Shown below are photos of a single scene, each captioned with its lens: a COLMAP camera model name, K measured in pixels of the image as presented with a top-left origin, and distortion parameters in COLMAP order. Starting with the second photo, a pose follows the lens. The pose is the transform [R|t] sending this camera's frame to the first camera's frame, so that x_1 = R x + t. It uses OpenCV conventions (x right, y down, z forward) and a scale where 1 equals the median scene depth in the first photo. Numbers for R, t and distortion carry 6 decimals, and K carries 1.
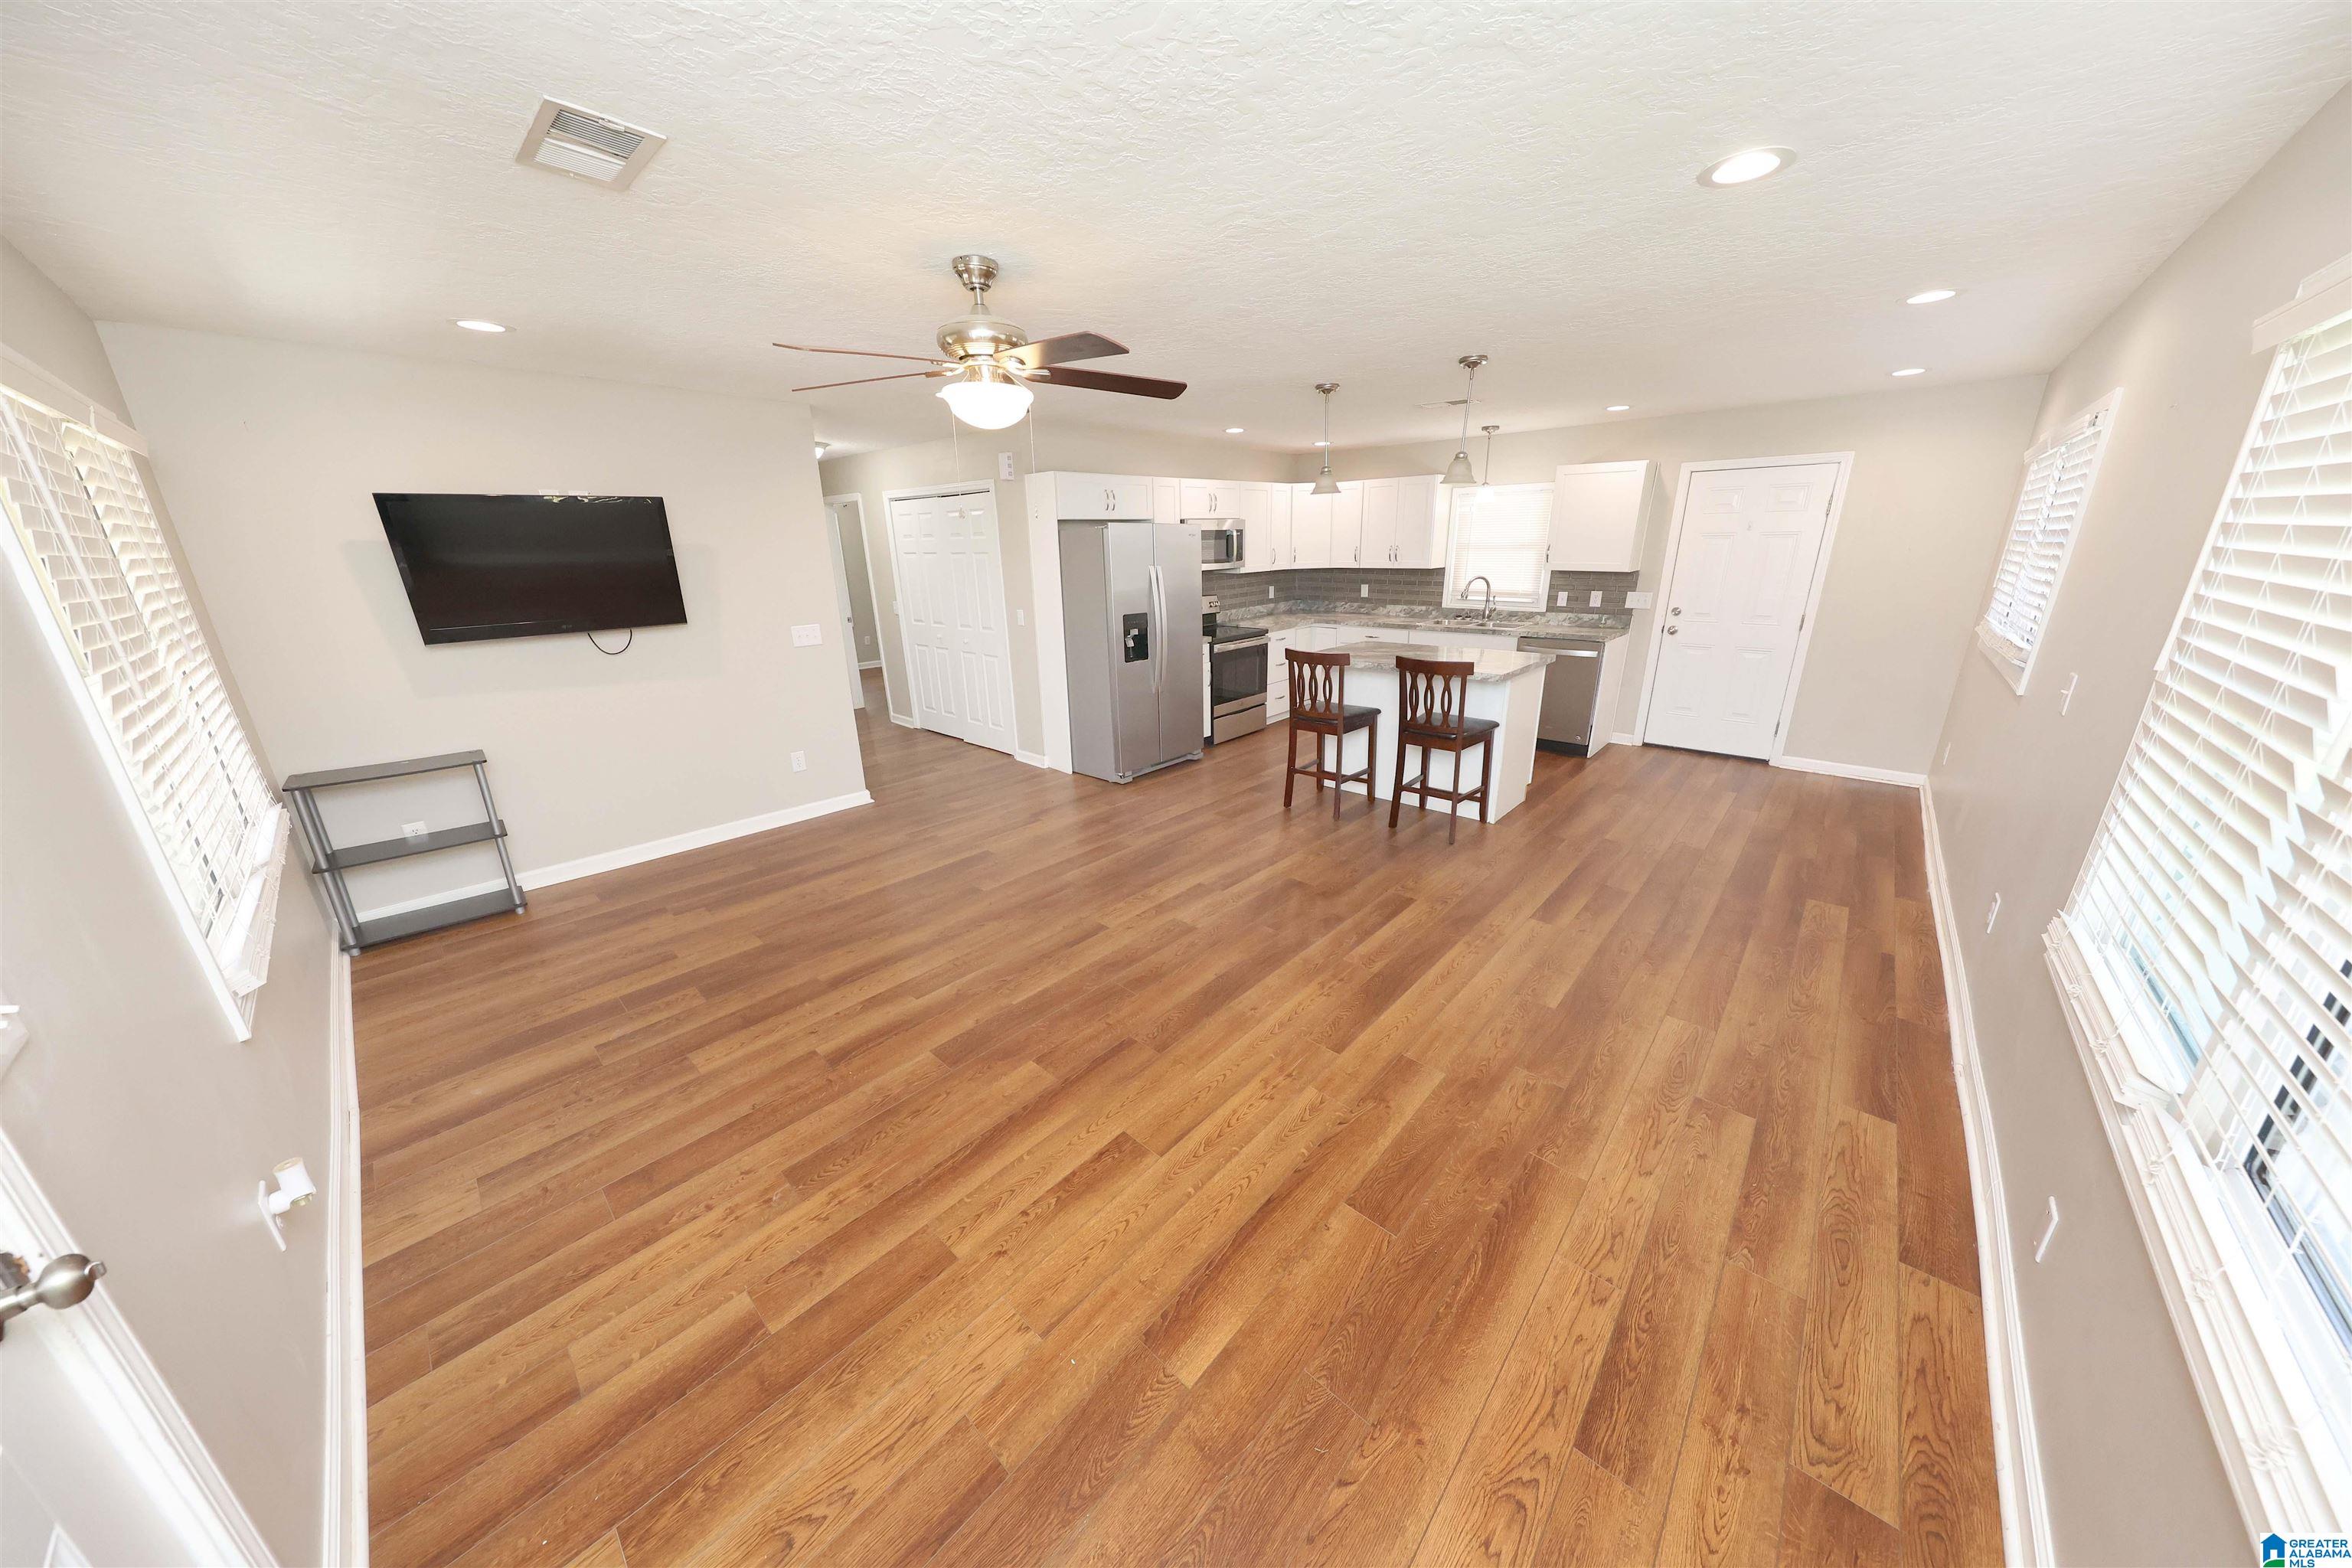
lens RADIAL K [[732.8, 0, 1182.3], [0, 732.8, 777.2], [0, 0, 1]] dist [-0.000393, -0.000245]
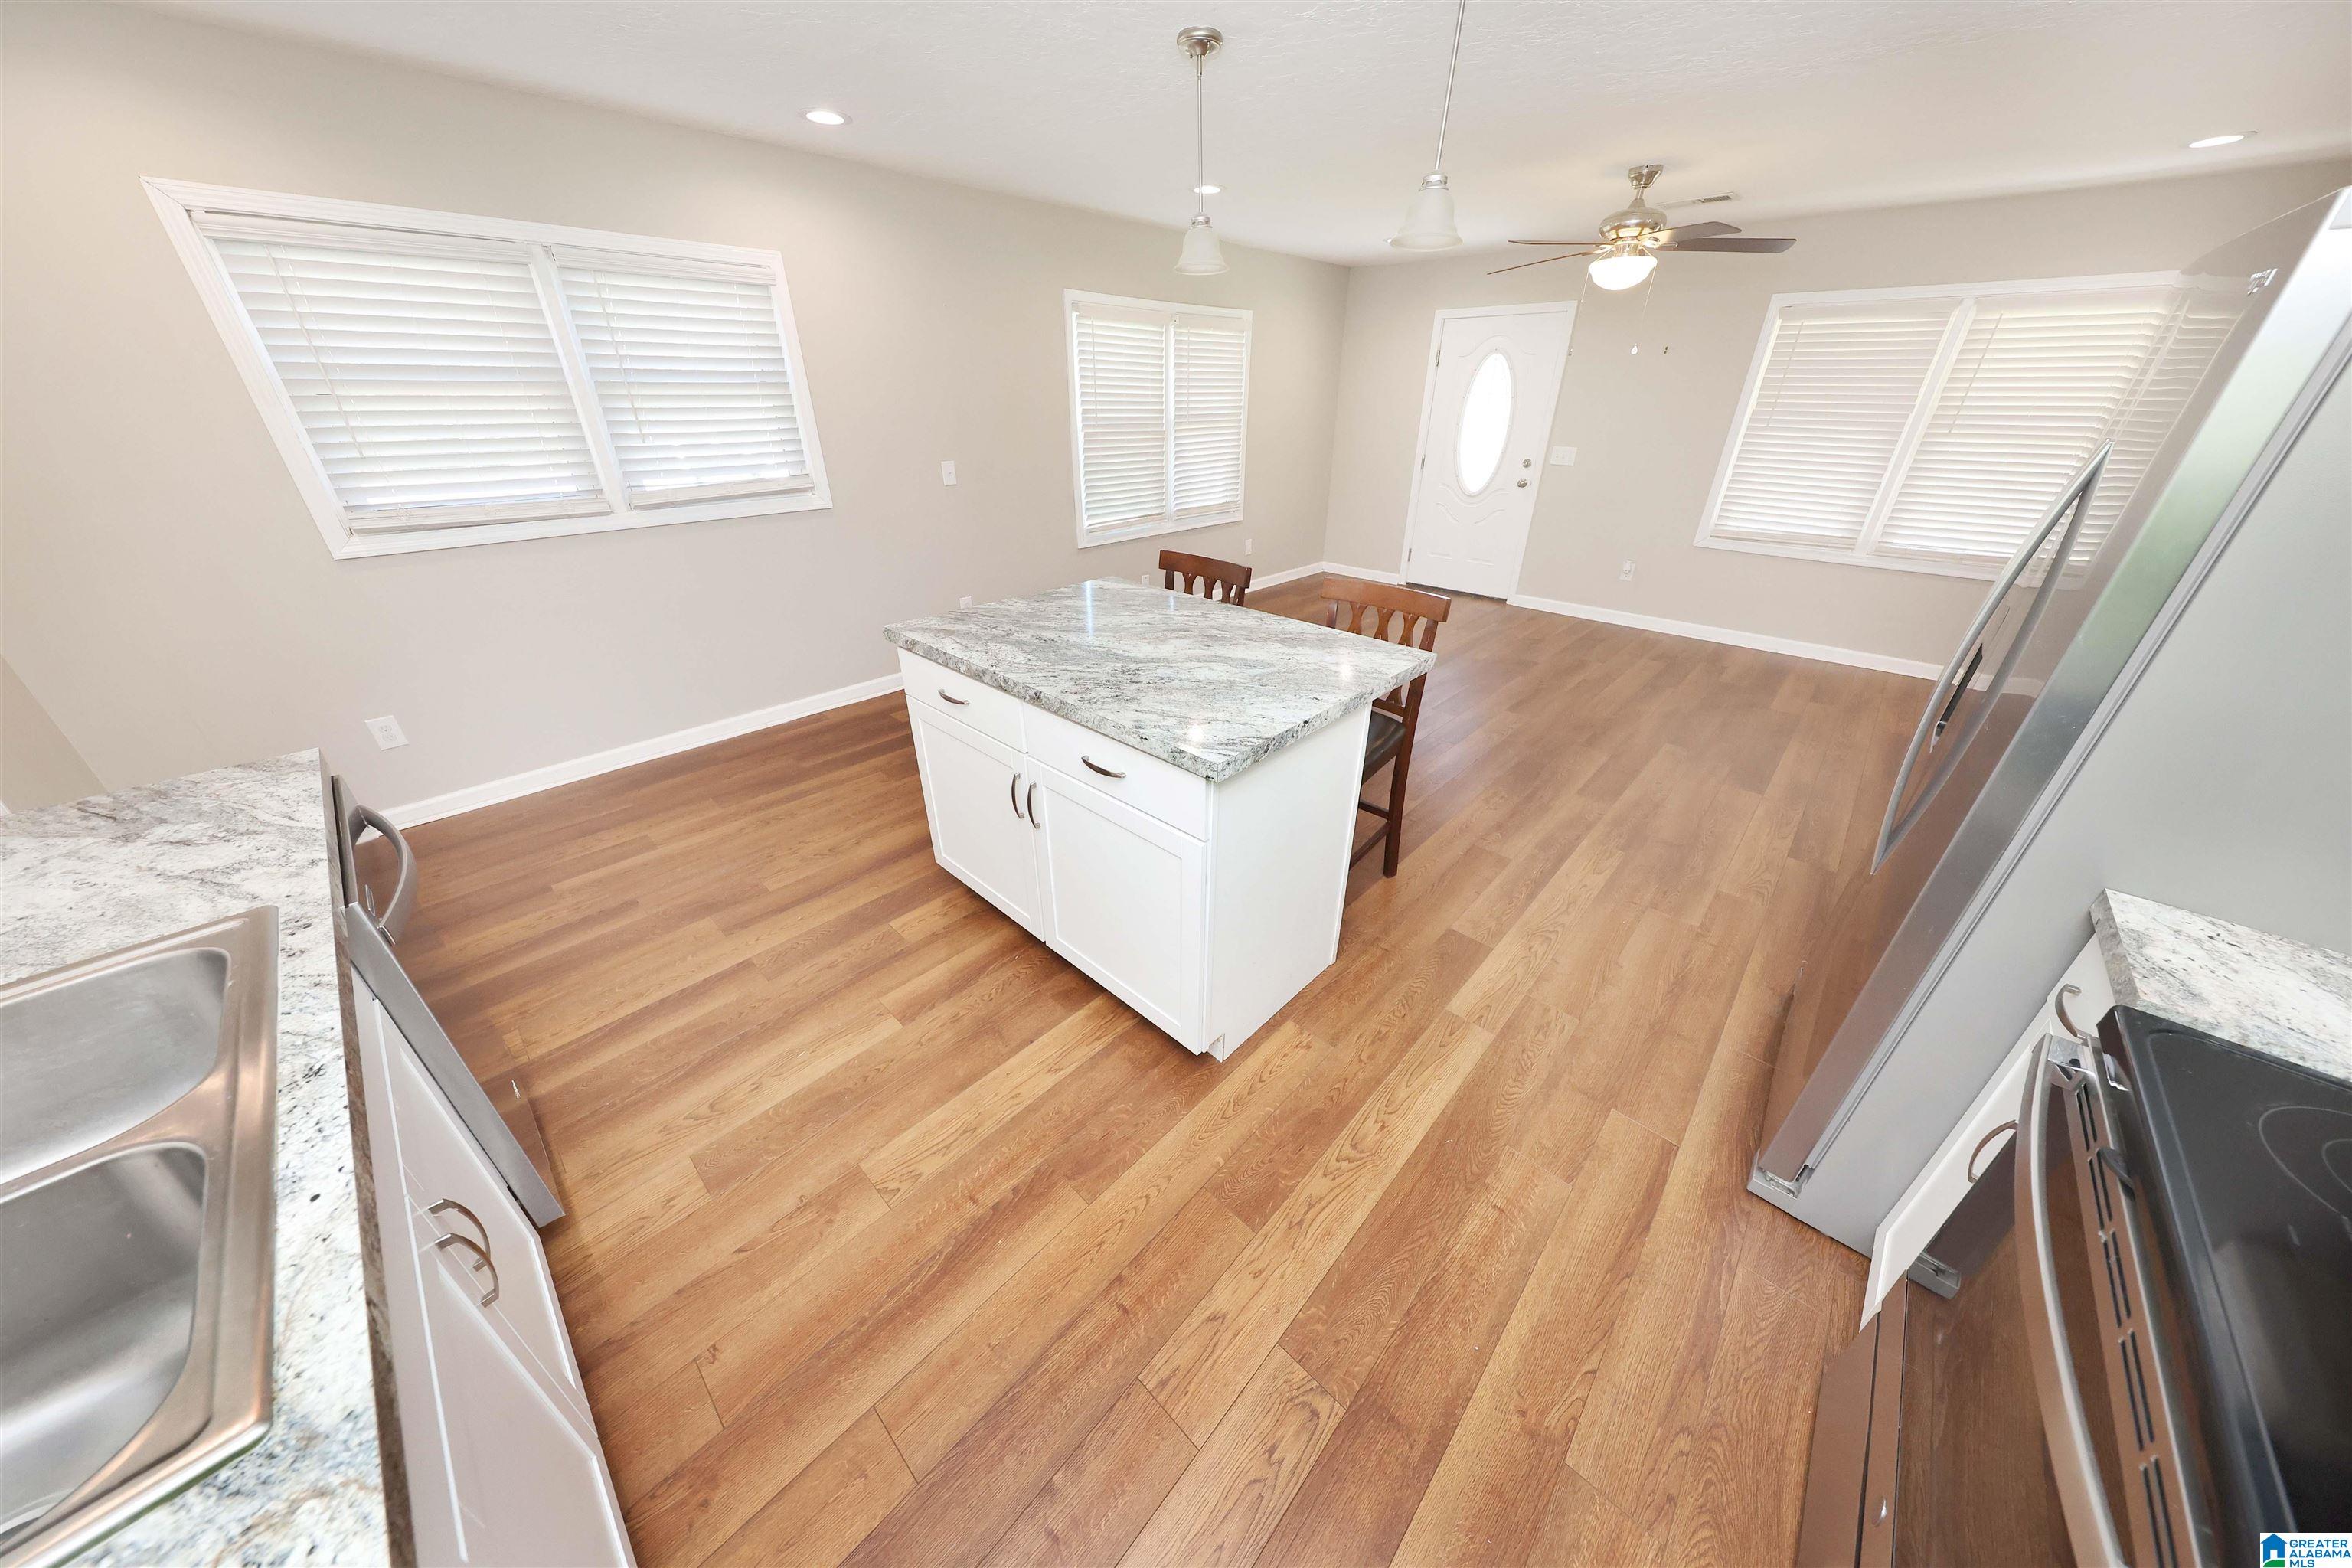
lens RADIAL K [[732.8, 0, 1182.3], [0, 732.8, 777.2], [0, 0, 1]] dist [-0.000393, -0.000245]
pose [[-0.999883, 0.009733, 0.011822, 0.415661], [0.015262, 0.696463, 0.717431, -0.595908], [-0.001251, 0.717527, -0.696529, 1.904016]]
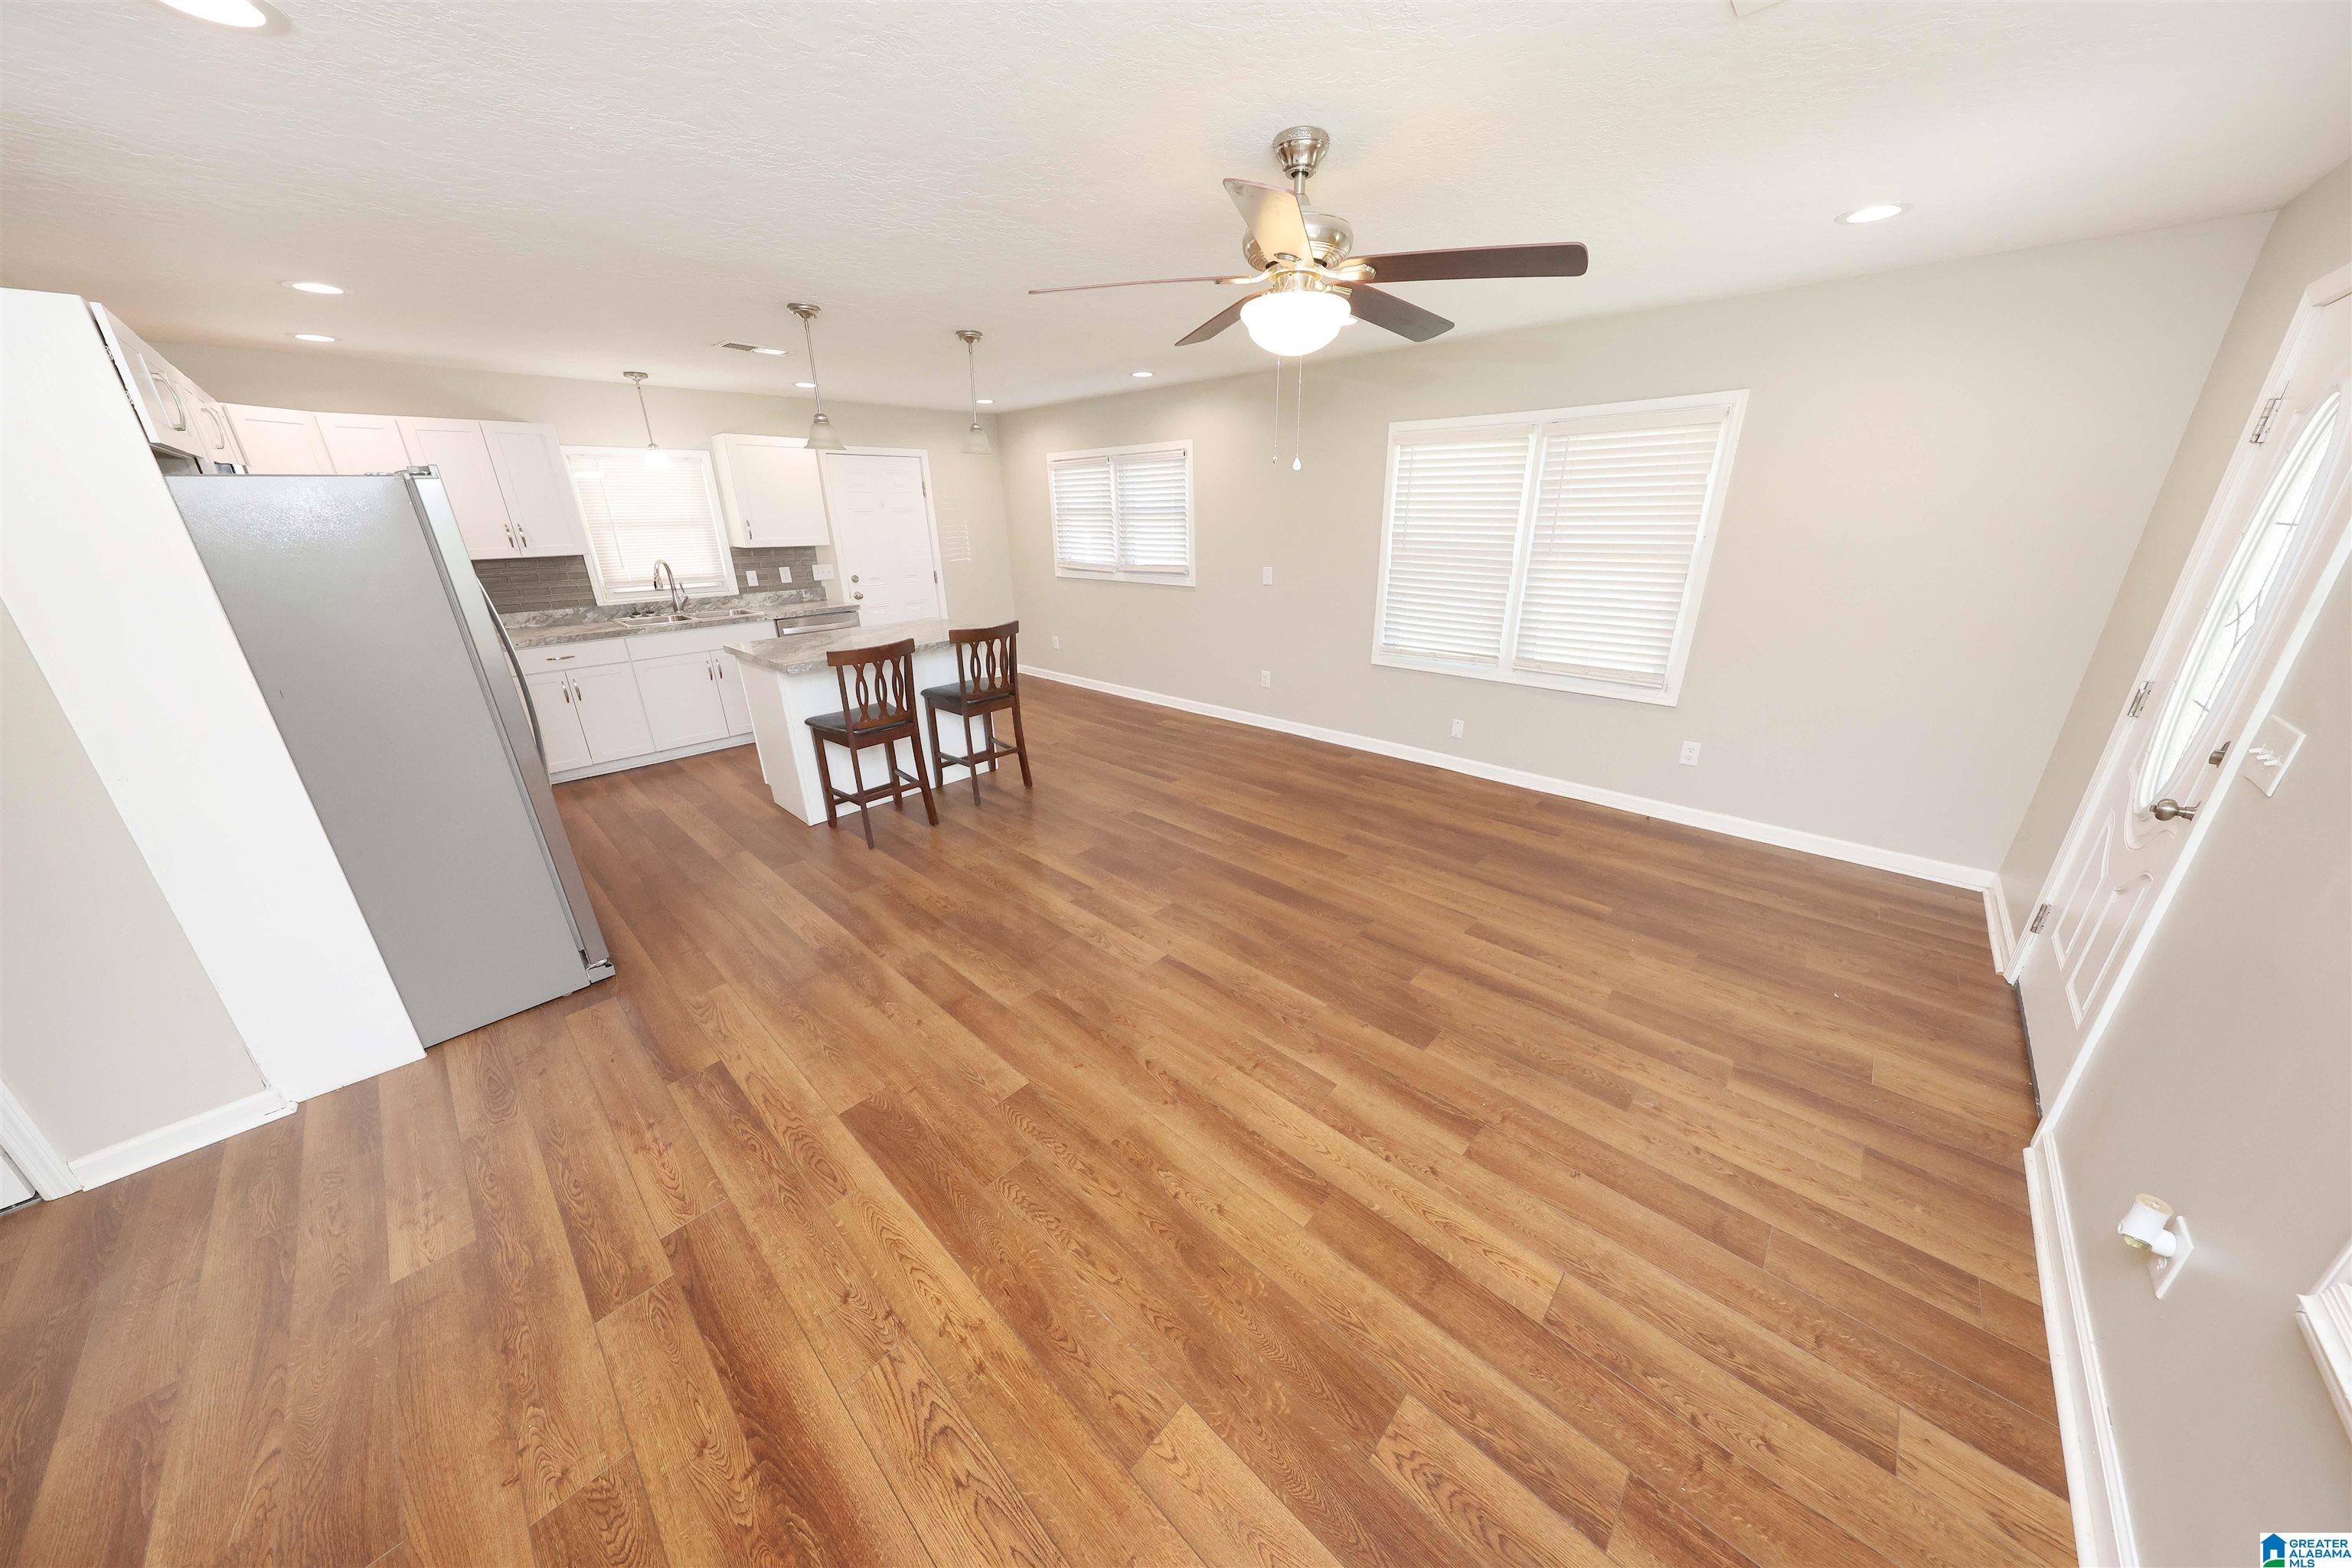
lens RADIAL K [[755.8, 0, 1185.6], [0, 755.8, 763.6], [0, 0, 1]] dist [-0.003163, -0.000217]
pose [[0.008197, -0.306779, 0.951745, -0.853322], [0.320580, 0.902347, 0.288096, -0.237049], [-0.947186, 0.302749, 0.105744, 0.809136]]
